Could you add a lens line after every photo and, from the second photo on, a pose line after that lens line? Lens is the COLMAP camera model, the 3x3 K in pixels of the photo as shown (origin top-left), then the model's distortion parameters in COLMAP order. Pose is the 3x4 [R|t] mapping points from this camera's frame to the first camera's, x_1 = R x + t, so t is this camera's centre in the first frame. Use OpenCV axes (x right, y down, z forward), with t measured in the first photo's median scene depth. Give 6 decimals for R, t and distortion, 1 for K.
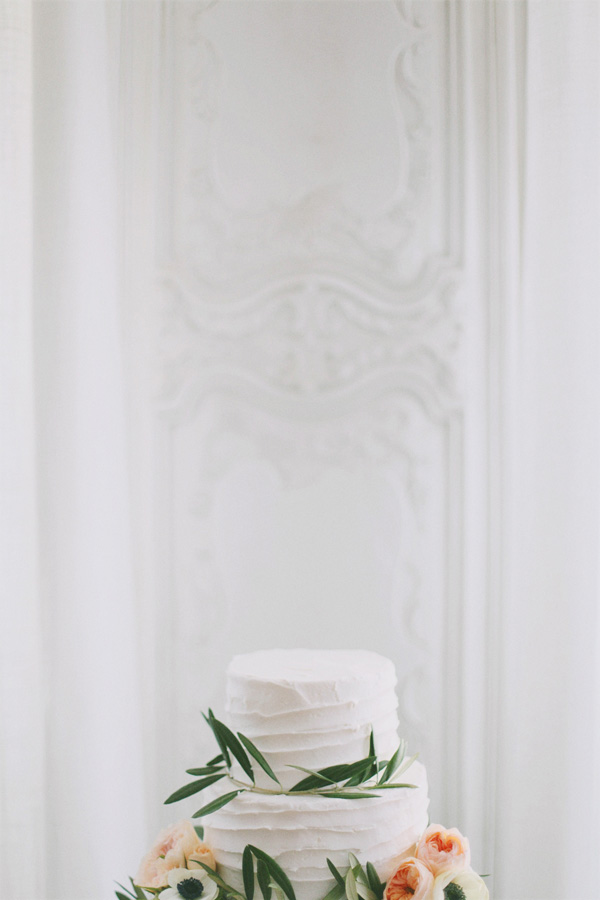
lens RADIAL K [[1398.8, 0, 298.3], [0, 1398.8, 433.6], [0, 0, 1]] dist [-0.186288, 0.120095]
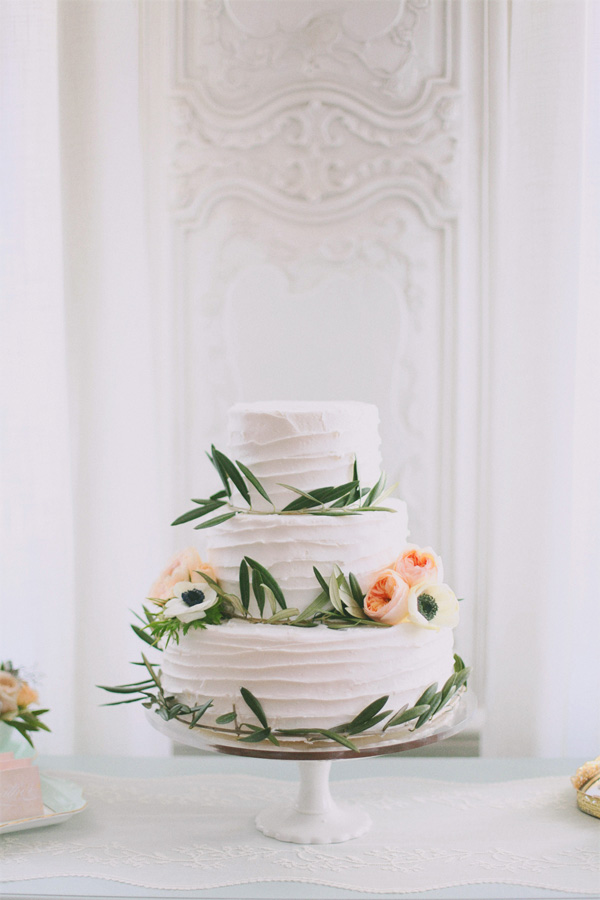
lens RADIAL K [[1398.8, 0, 298.3], [0, 1398.8, 433.6], [0, 0, 1]] dist [-0.186288, 0.120095]
pose [[0.999654, 0.003431, -0.026075, 0.036467], [-0.001776, 0.997998, 0.063225, 0.122654], [0.026239, -0.063156, 0.997659, -0.130355]]
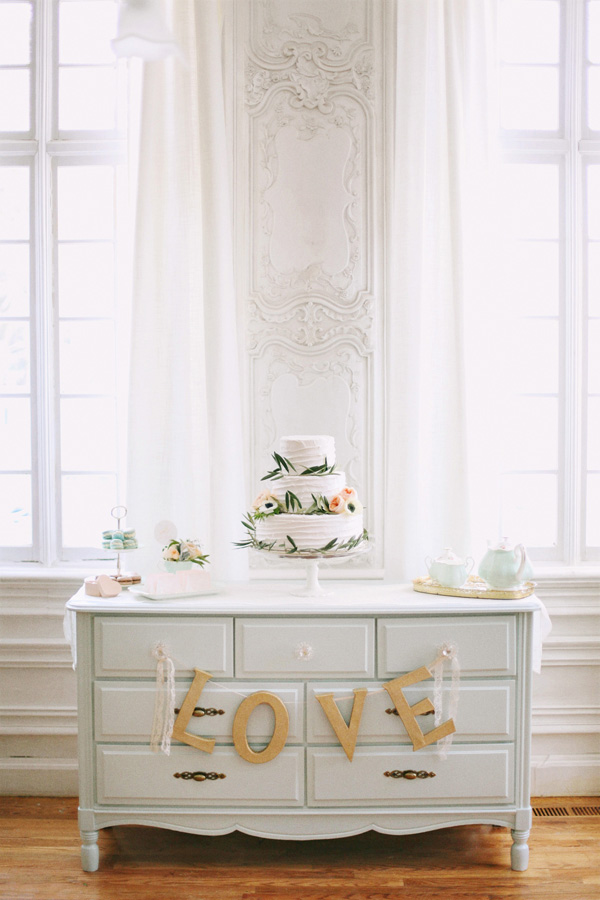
lens RADIAL K [[1398.8, 0, 298.3], [0, 1398.8, 433.6], [0, 0, 1]] dist [-0.186288, 0.120095]
pose [[0.999783, -0.002648, -0.020668, 0.056304], [0.003741, 0.998584, 0.053062, -0.008291], [0.020498, -0.053128, 0.998377, -2.210785]]
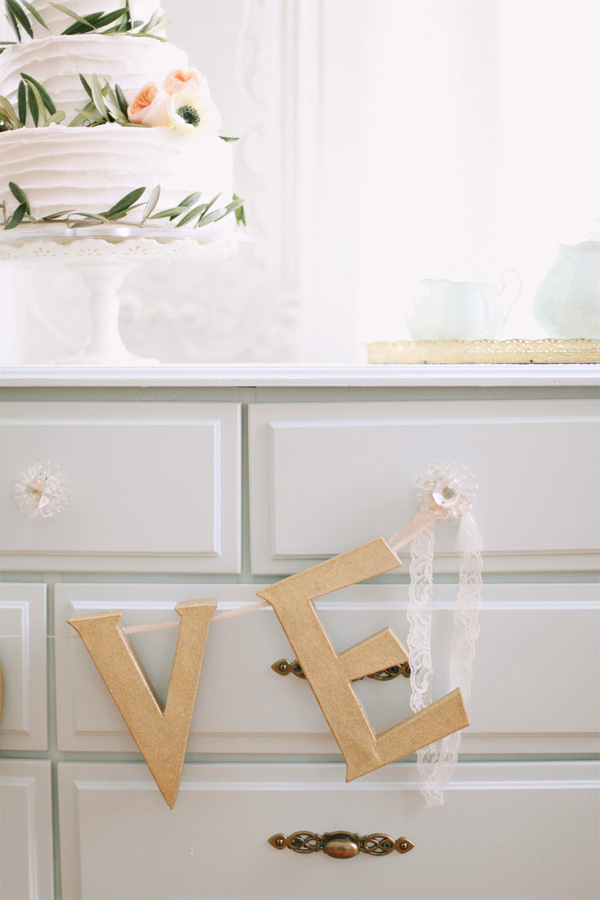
lens RADIAL K [[1398.8, 0, 298.3], [0, 1398.8, 433.6], [0, 0, 1]] dist [-0.186288, 0.120095]
pose [[0.998643, 0.001079, -0.052060, 0.266636], [0.001678, 0.998599, 0.052889, 0.540124], [0.052045, -0.052905, 0.997242, -0.210850]]
